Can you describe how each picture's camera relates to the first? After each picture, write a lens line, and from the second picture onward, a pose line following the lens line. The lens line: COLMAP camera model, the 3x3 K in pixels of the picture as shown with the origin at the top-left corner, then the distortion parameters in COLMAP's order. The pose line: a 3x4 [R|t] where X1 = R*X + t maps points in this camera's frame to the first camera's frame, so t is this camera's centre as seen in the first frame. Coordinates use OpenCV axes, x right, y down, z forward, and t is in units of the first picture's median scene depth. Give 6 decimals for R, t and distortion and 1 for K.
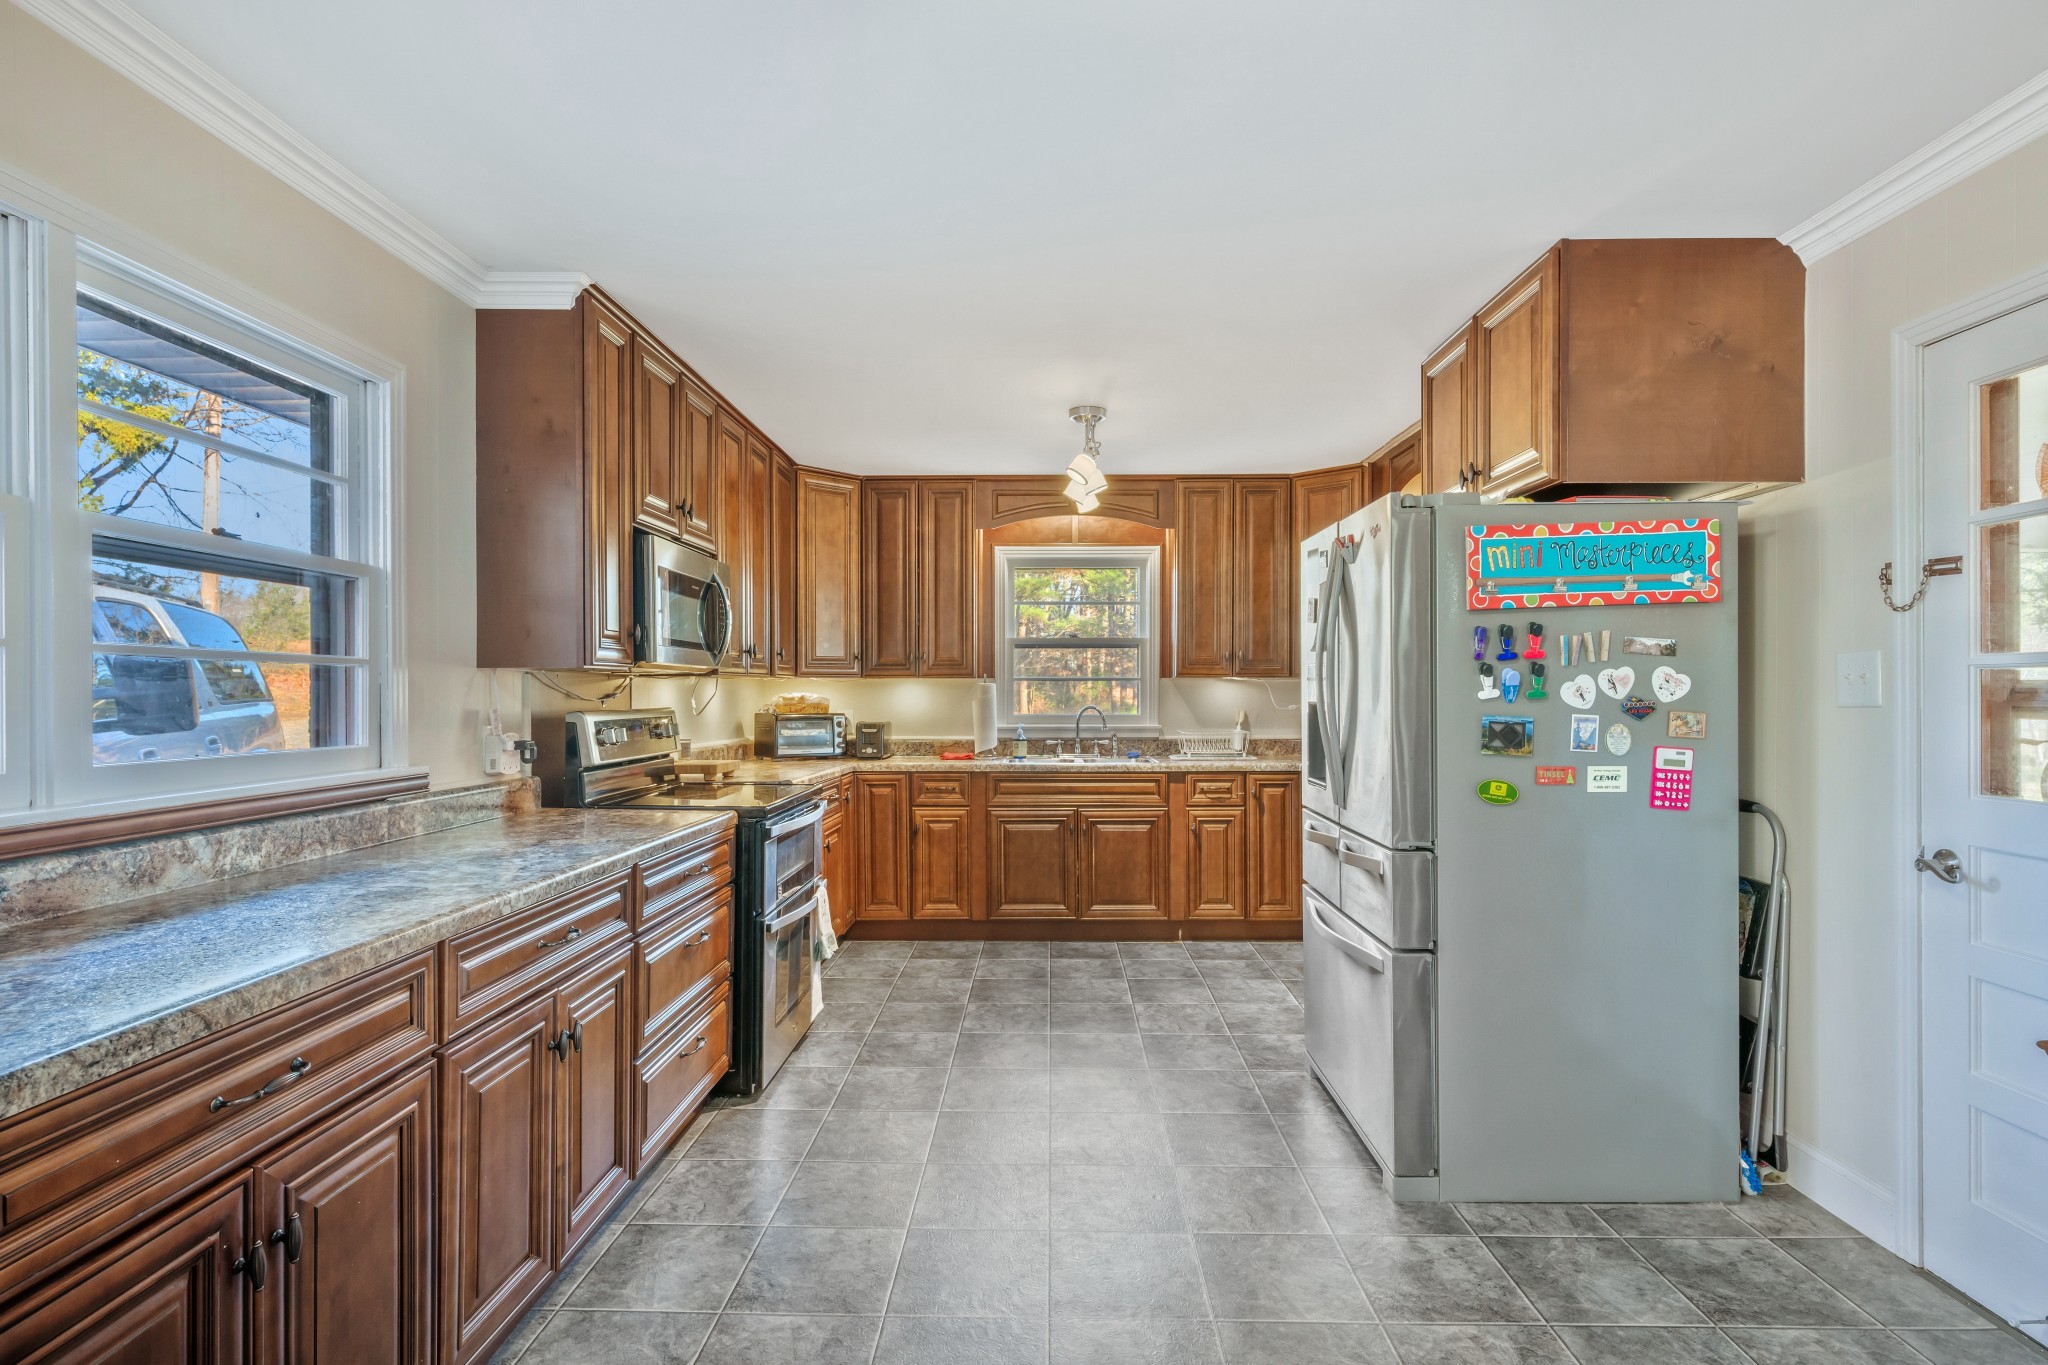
lens RADIAL K [[1103.8, 0, 1030.3], [0, 1103.8, 686.6], [0, 0, 1]] dist [-0.003921, -0.000361]
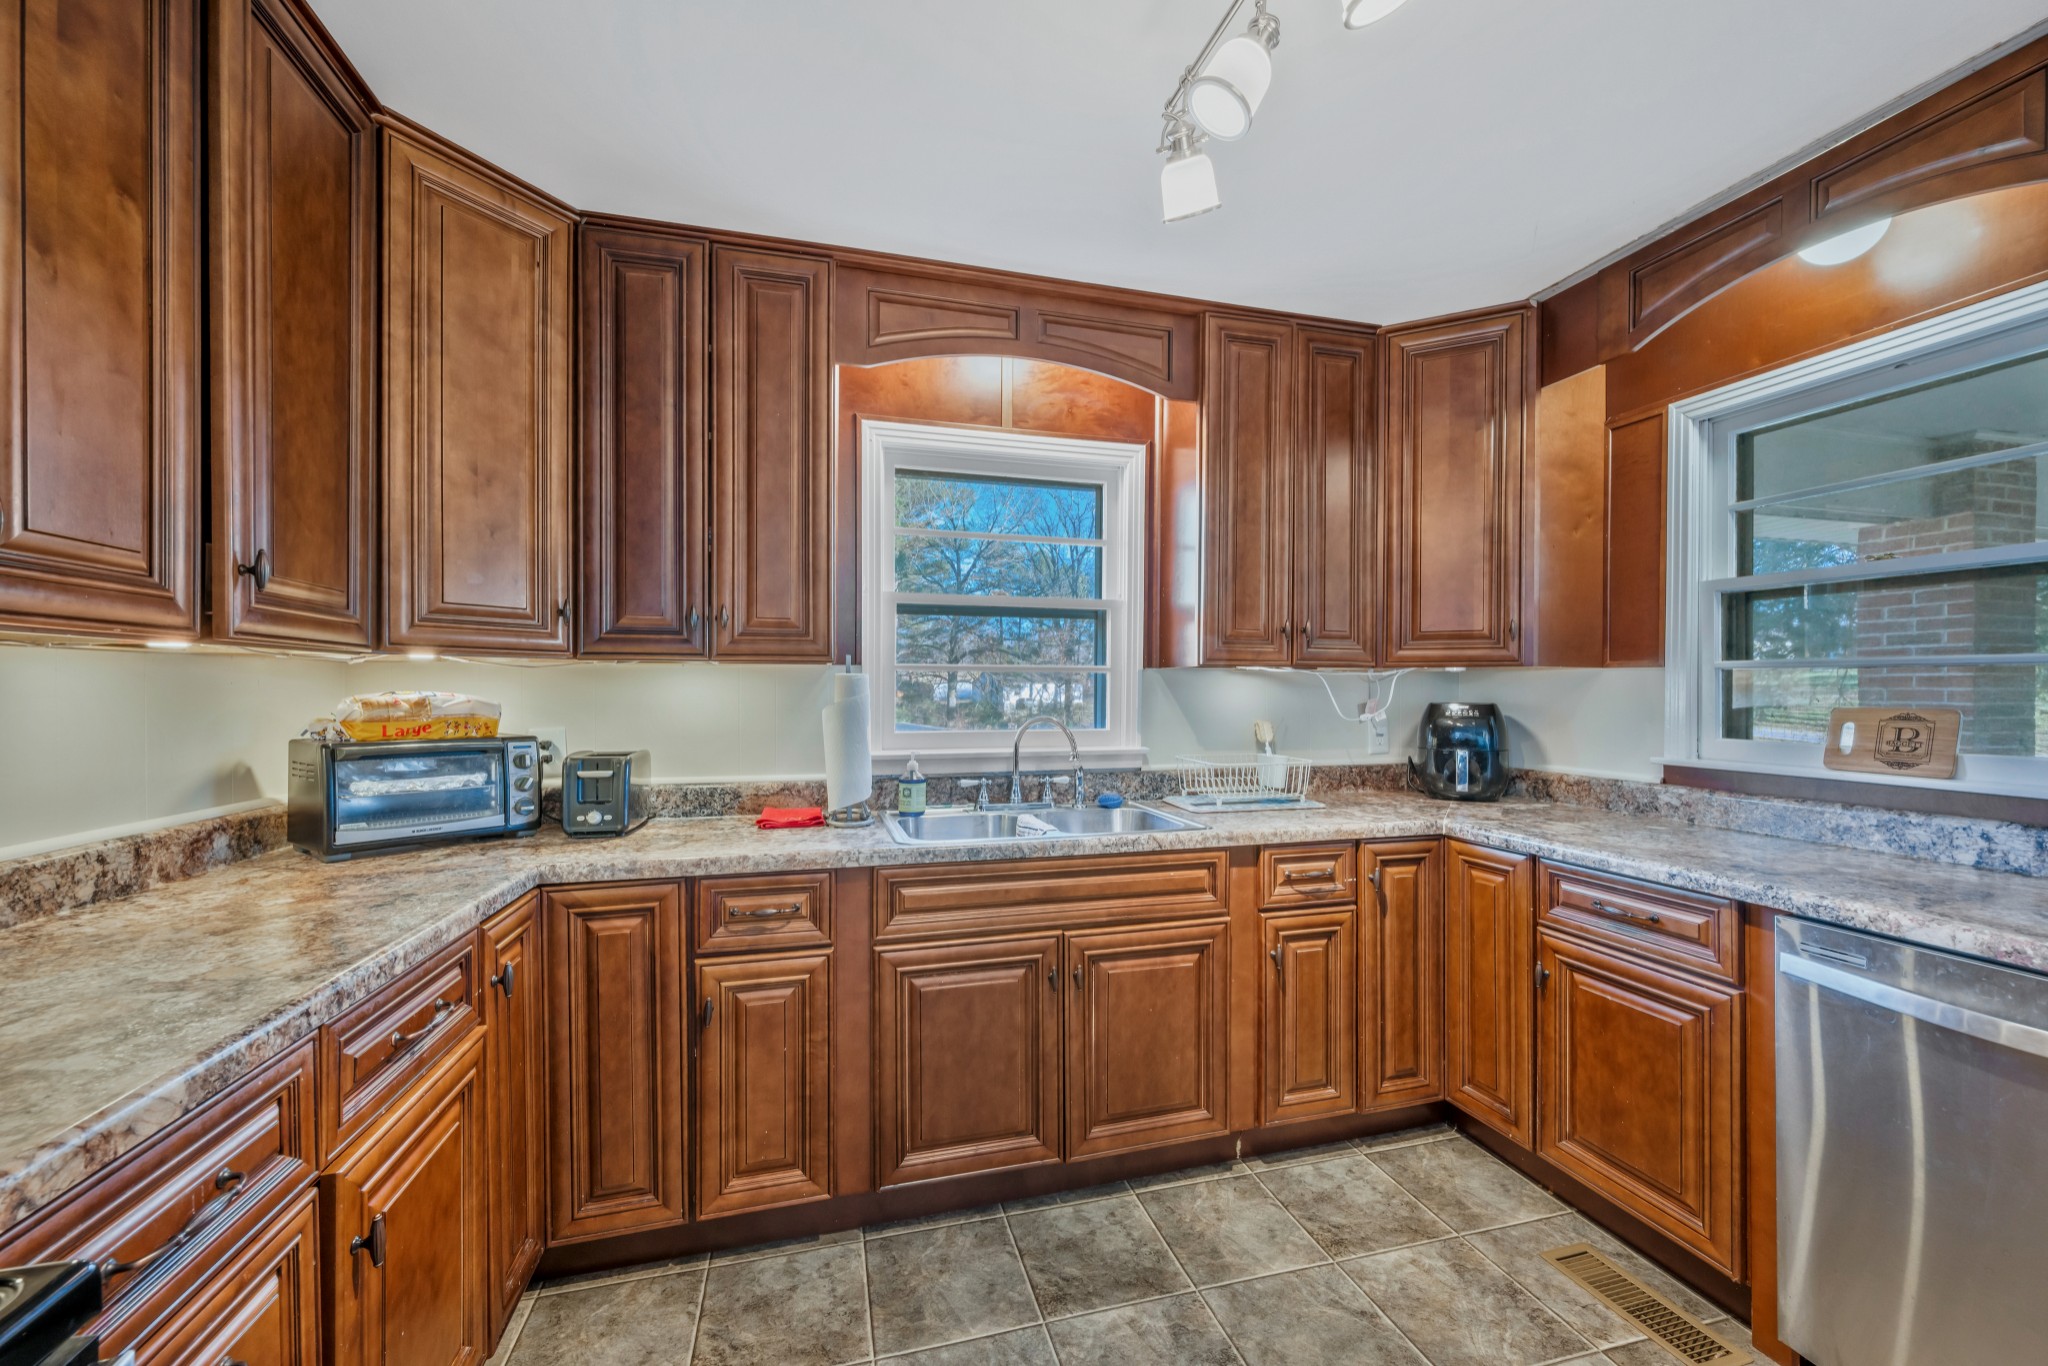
lens RADIAL K [[807.7, 0, 1031.1], [0, 807.7, 692.4], [0, 0, 1]] dist [-0.002314, -0.001189]
pose [[0.959602, 0.002875, 0.281348, -0.070028], [-0.004787, 0.999970, 0.006109, 0.003258], [-0.281322, -0.007209, 0.959586, 0.663012]]
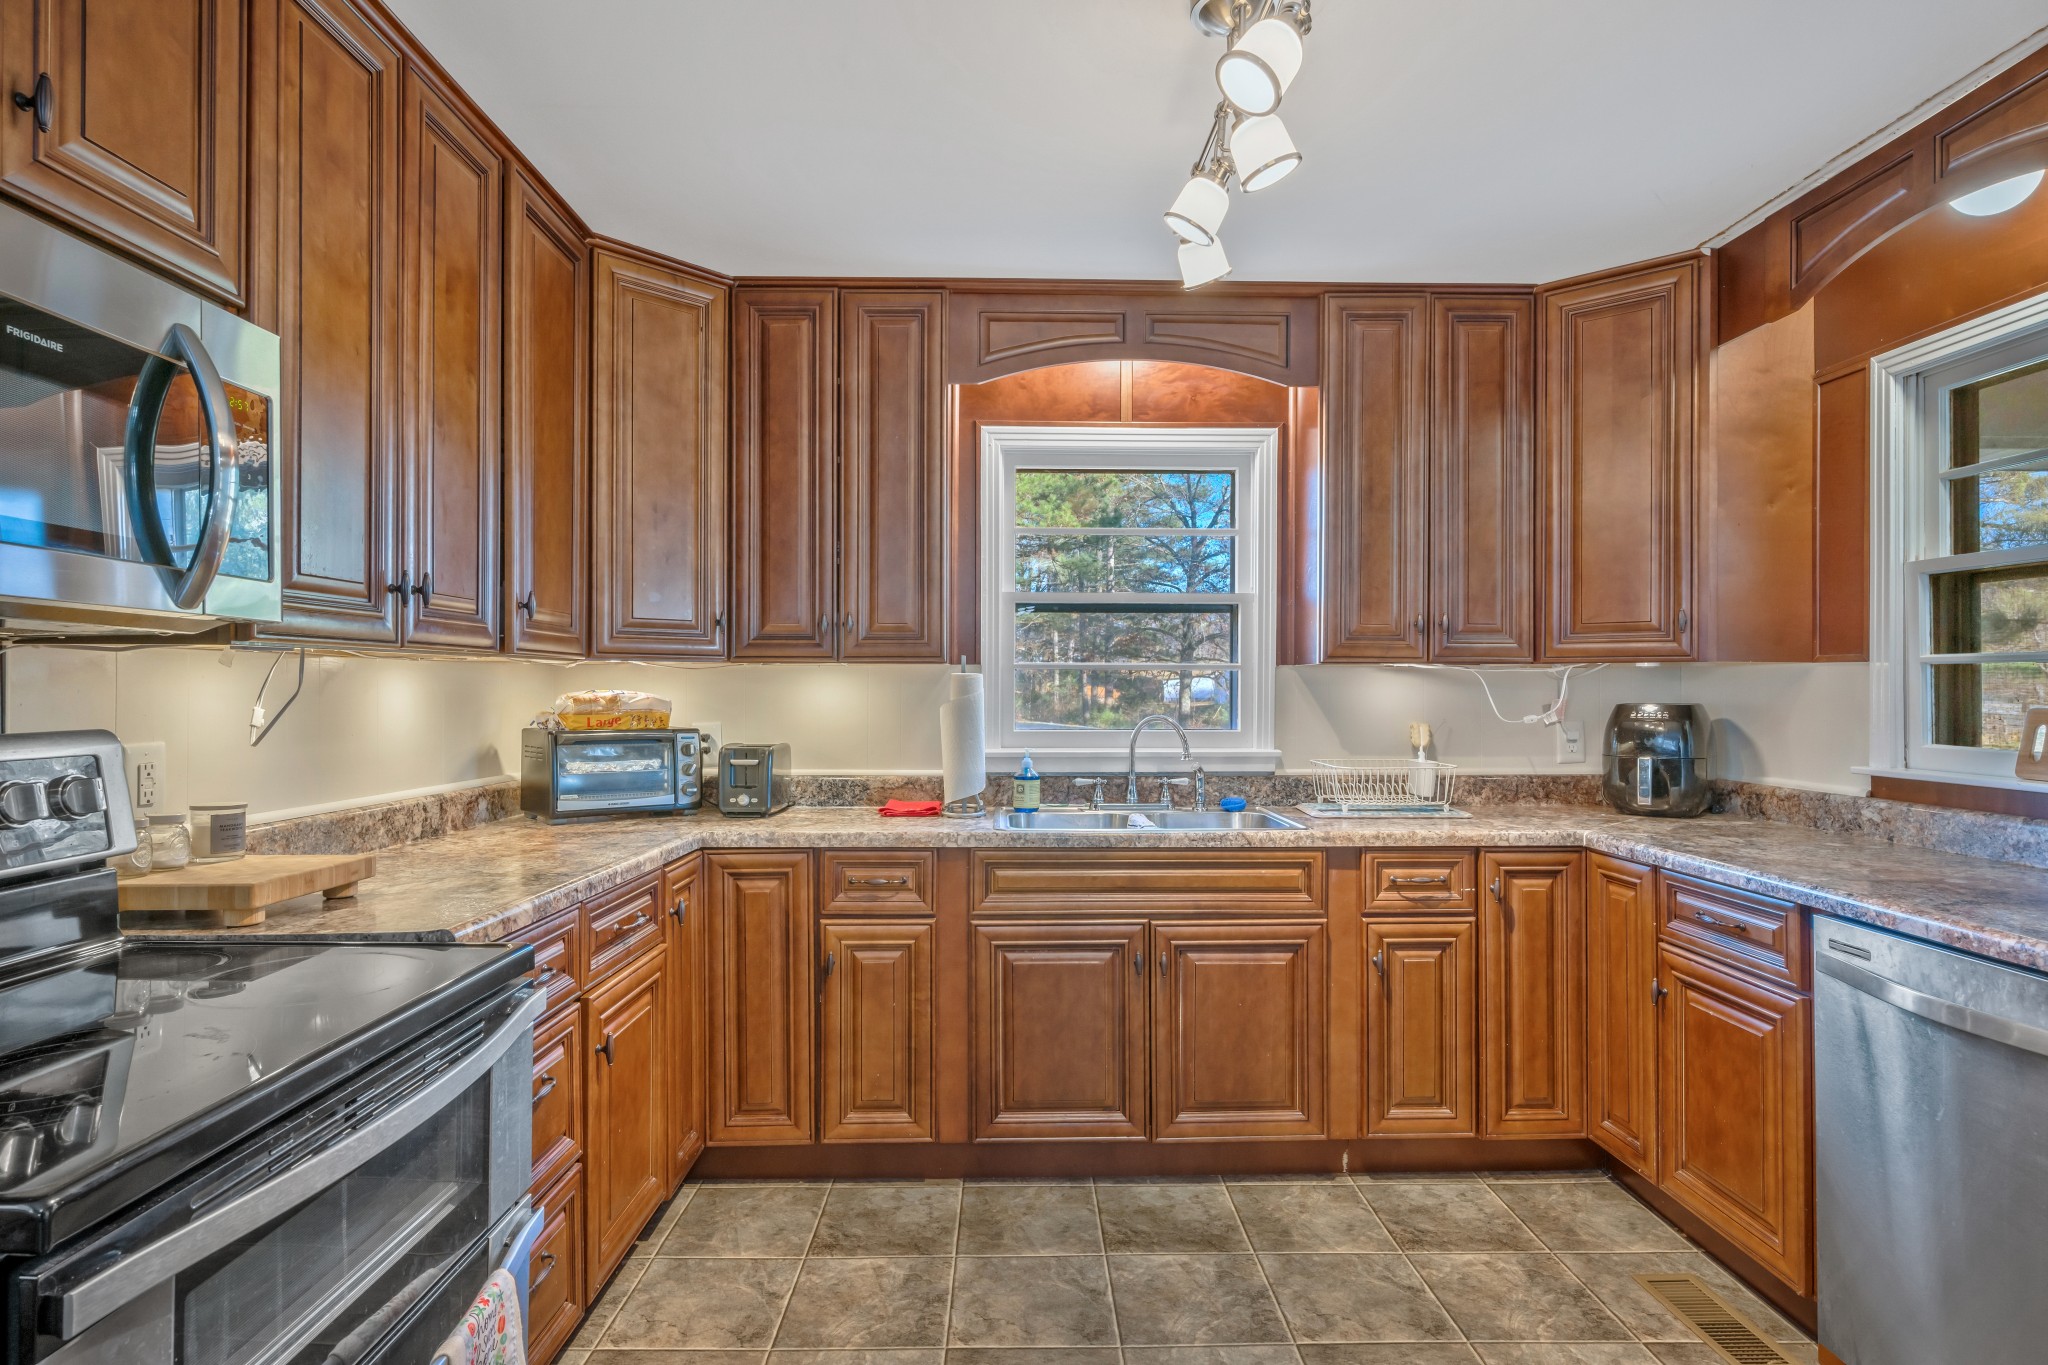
lens RADIAL K [[1103.8, 0, 1026.9], [0, 1103.8, 681.0], [0, 0, 1]] dist [-0.003921, -0.000361]
pose [[0.999394, 0.003492, 0.034644, -0.030881], [-0.003389, 0.999990, -0.003024, 0.002514], [-0.034654, 0.002905, 0.999395, 0.495487]]
